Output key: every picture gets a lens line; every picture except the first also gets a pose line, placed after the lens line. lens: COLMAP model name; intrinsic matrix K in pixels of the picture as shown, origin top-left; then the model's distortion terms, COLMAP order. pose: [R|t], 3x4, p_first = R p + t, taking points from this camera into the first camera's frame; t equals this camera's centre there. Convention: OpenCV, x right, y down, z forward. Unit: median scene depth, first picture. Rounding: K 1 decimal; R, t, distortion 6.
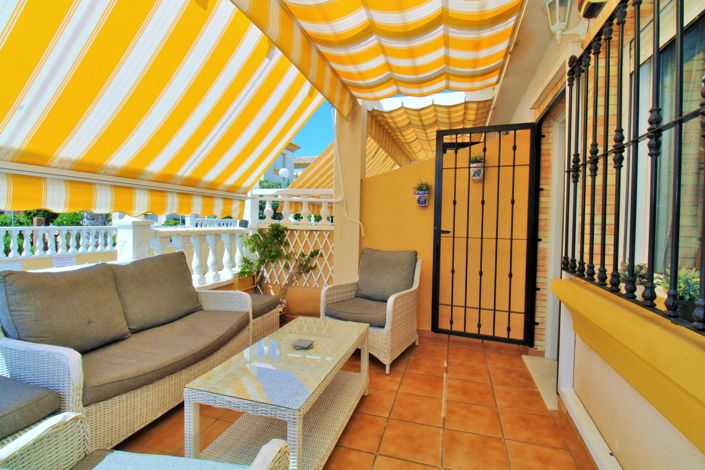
lens RADIAL K [[327.4, 0, 355.7], [0, 327.4, 225.1], [0, 0, 1]] dist [-0.001320, -0.011997]
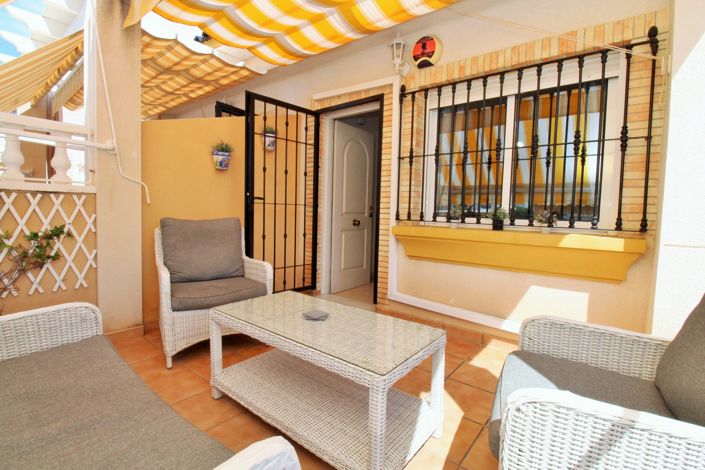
lens RADIAL K [[327.4, 0, 355.7], [0, 327.4, 225.1], [0, 0, 1]] dist [-0.001320, -0.011997]
pose [[0.375848, -0.050960, 0.925279, -0.466695], [-0.007120, 0.998299, 0.057874, 0.037403], [-0.926654, -0.028340, 0.374846, 0.305861]]
